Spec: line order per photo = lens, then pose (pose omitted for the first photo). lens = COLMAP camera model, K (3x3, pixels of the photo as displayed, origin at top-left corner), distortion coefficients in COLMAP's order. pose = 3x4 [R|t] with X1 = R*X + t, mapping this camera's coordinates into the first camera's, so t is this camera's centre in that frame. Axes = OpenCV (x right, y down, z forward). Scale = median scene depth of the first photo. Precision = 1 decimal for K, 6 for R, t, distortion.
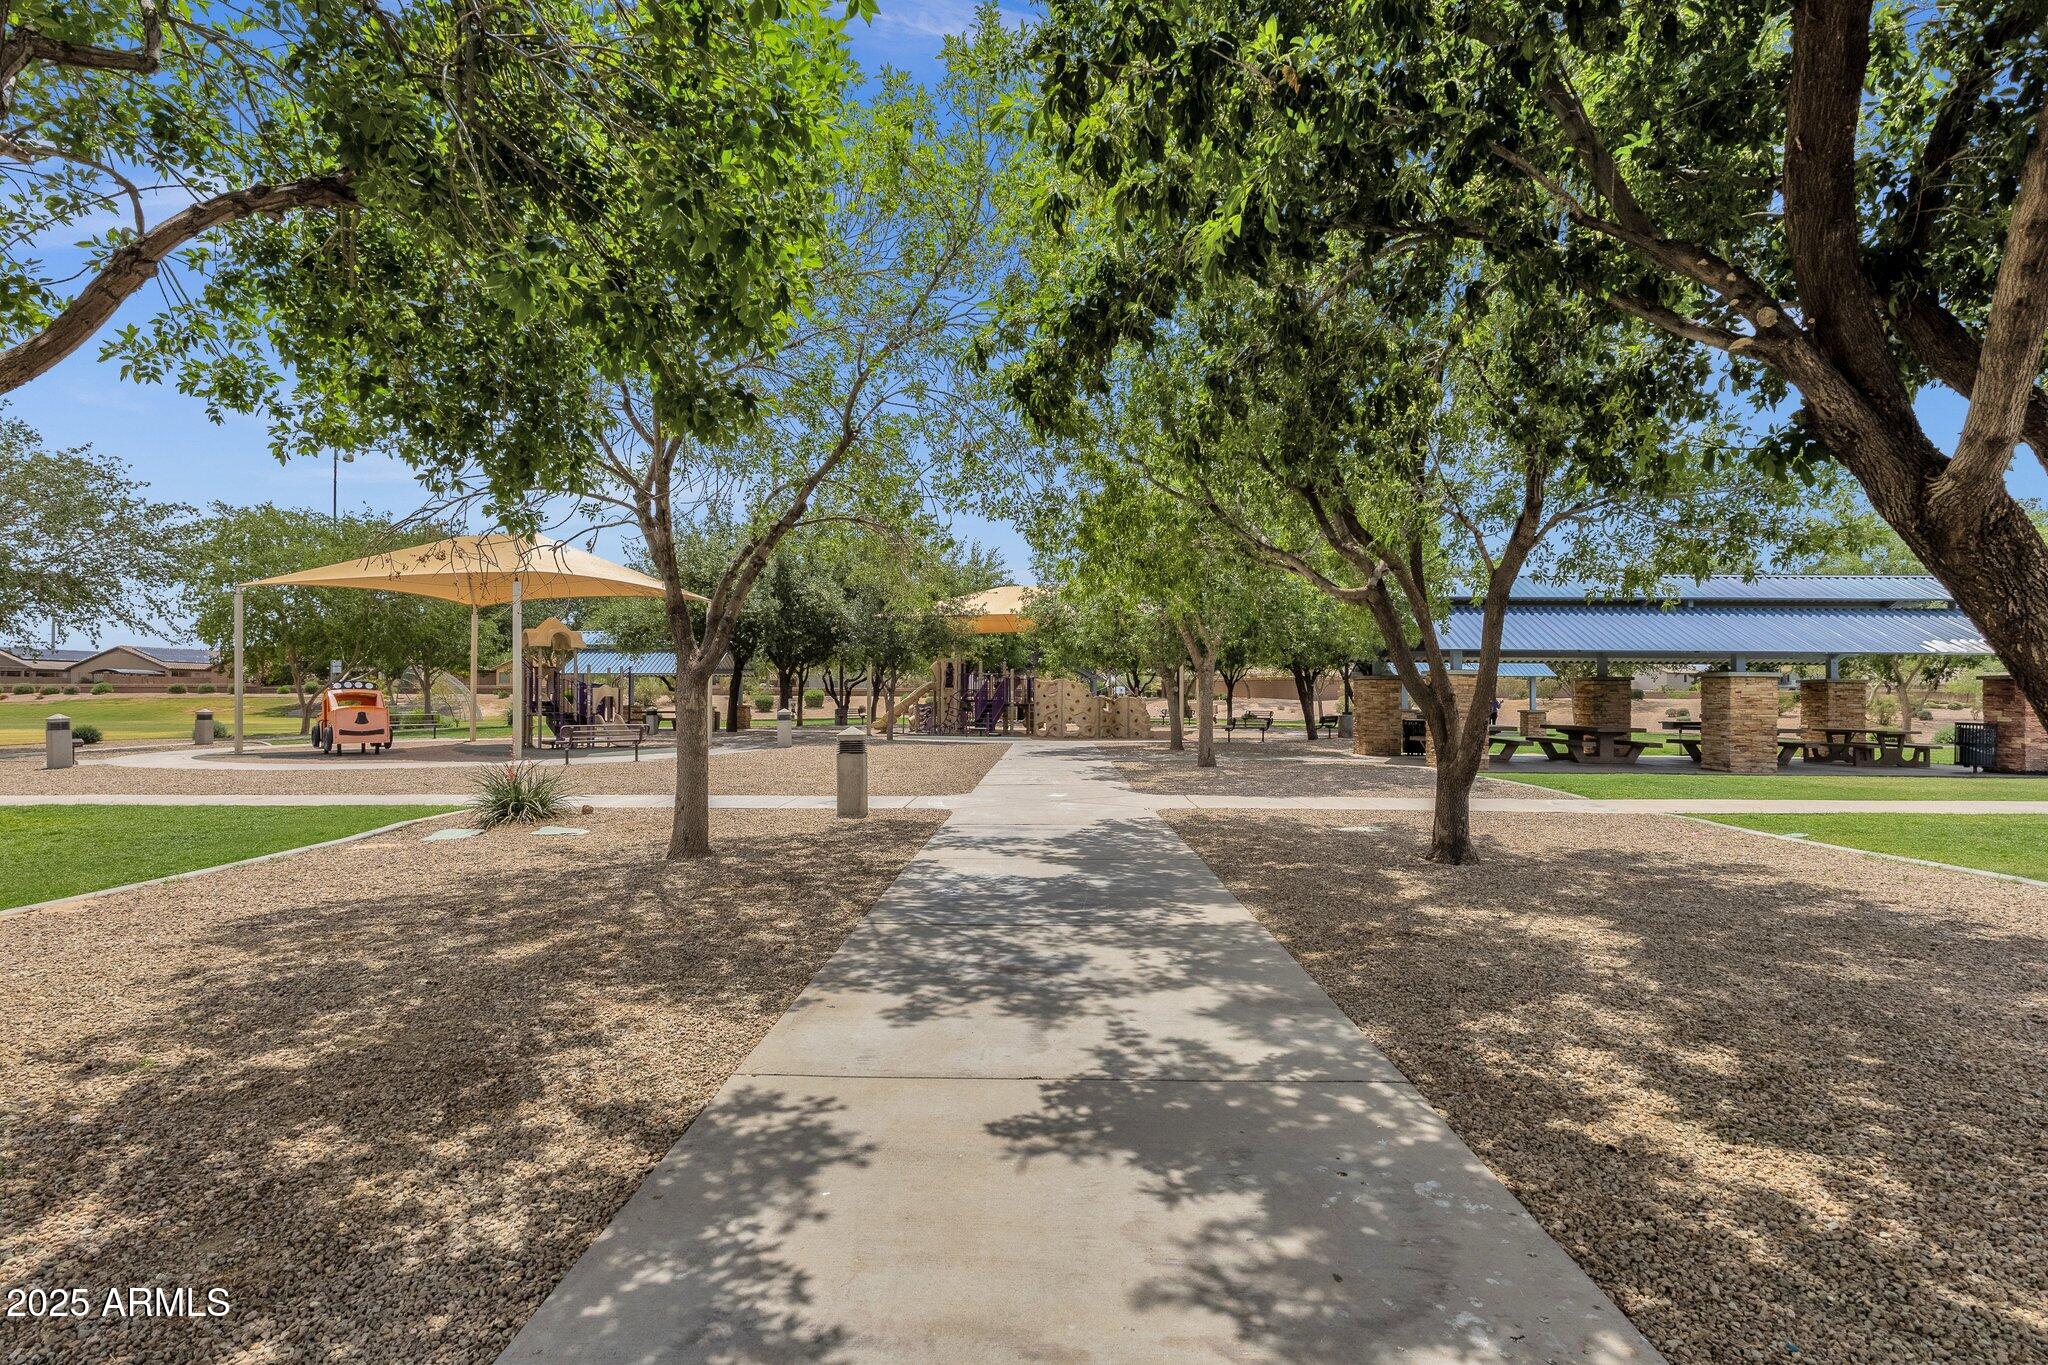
lens RADIAL K [[975.1, 0, 1028.0], [0, 975.1, 691.3], [0, 0, 1]] dist [-0.001847, -0.006453]
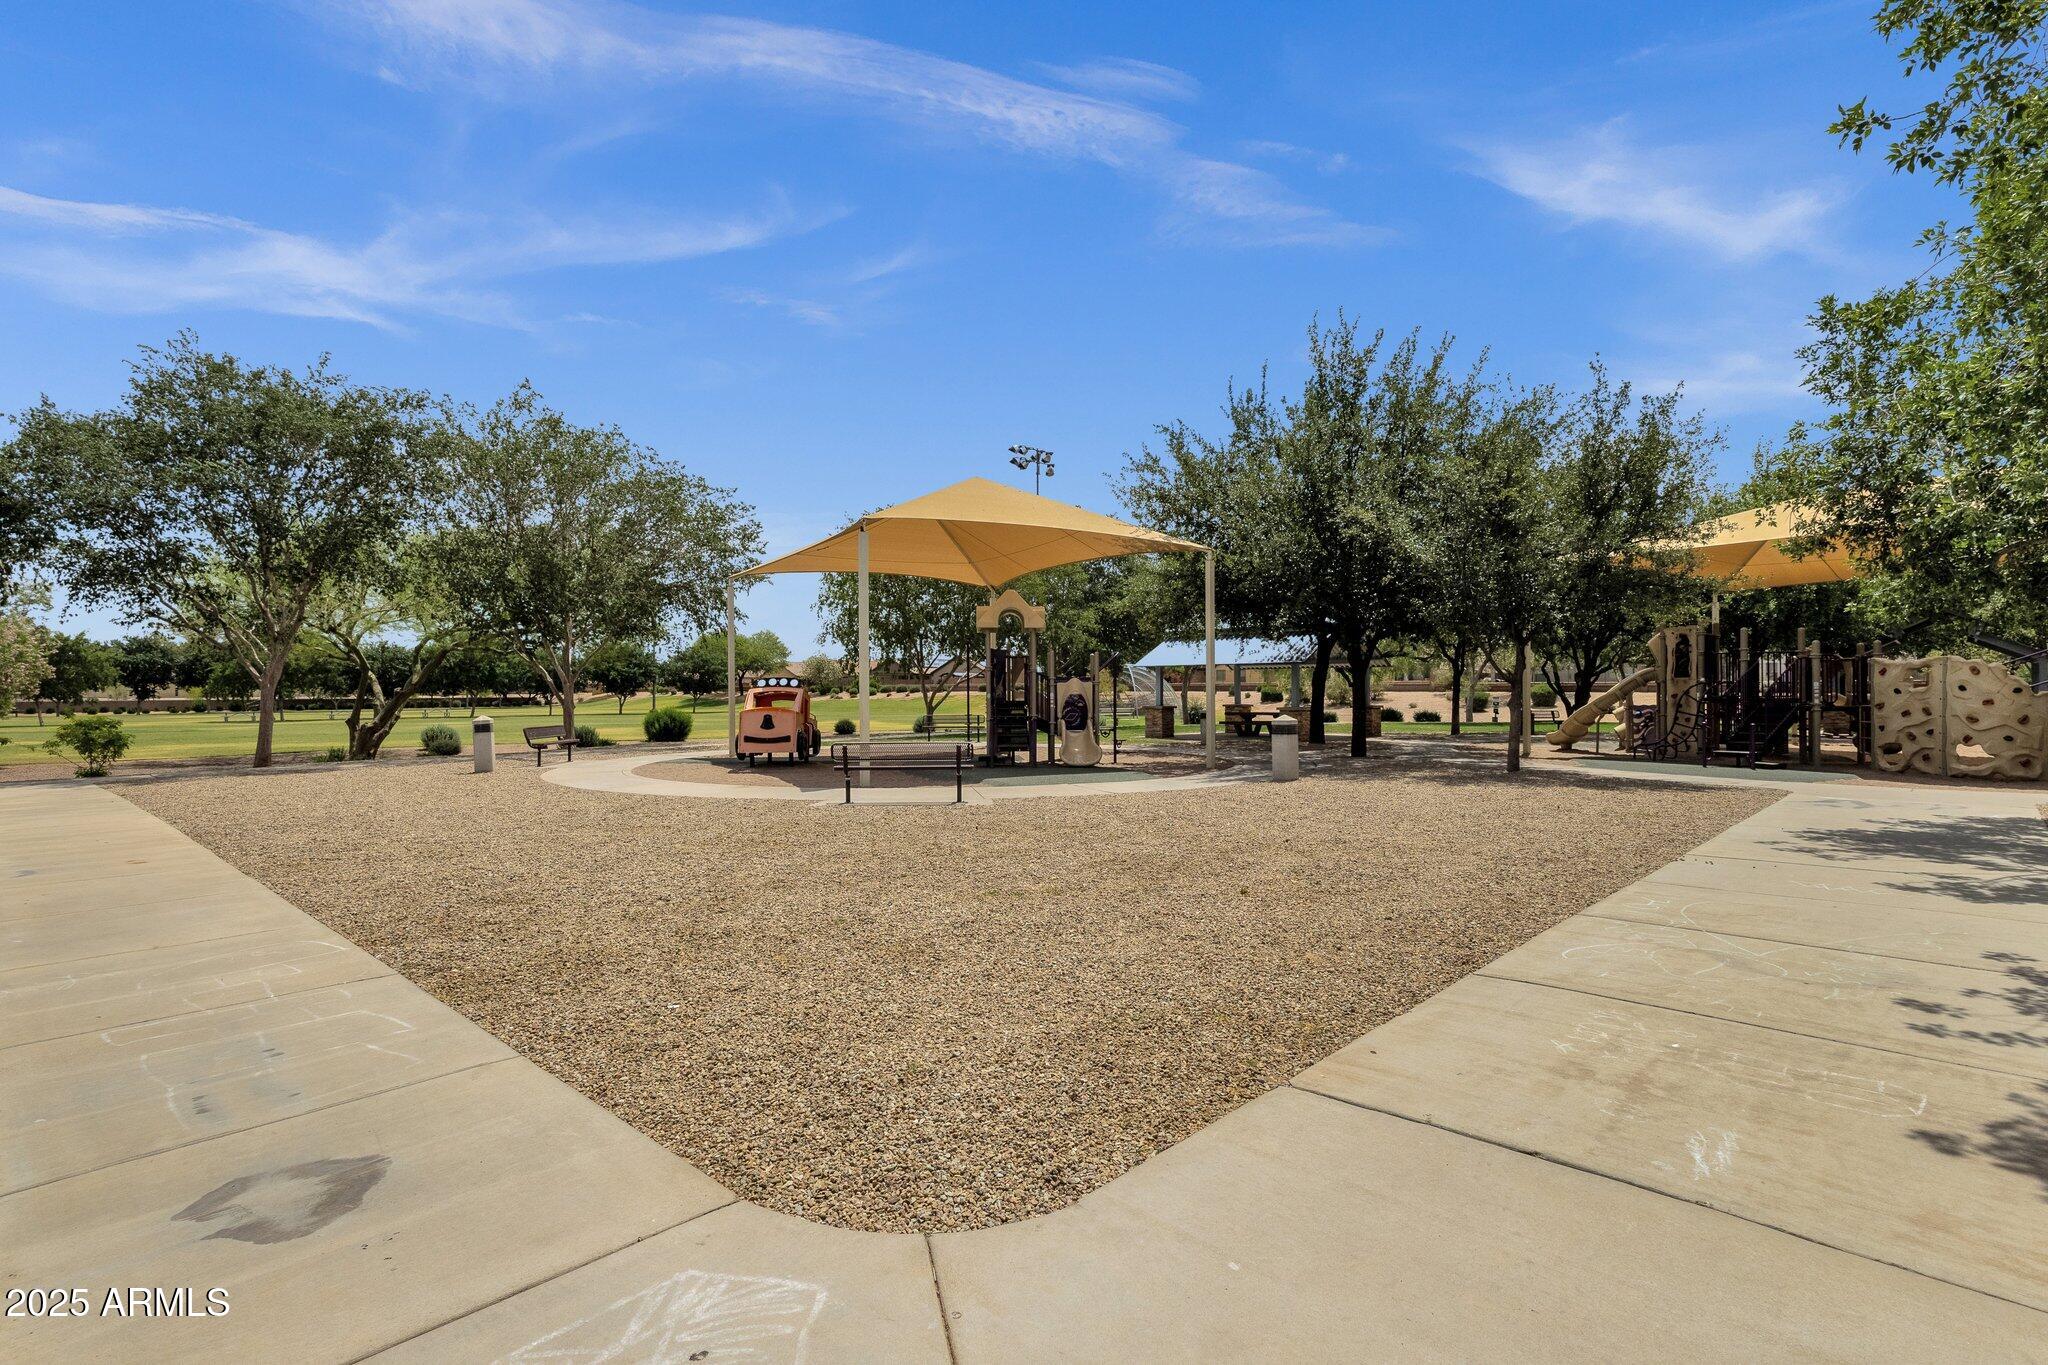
lens RADIAL K [[975.1, 0, 1028.0], [0, 975.1, 691.3], [0, 0, 1]] dist [-0.001847, -0.006453]
pose [[0.741541, -0.005021, -0.670889, 0.020462], [0.007500, 0.999972, 0.000807, 0.001165], [0.670866, -0.005630, 0.741558, 0.300023]]
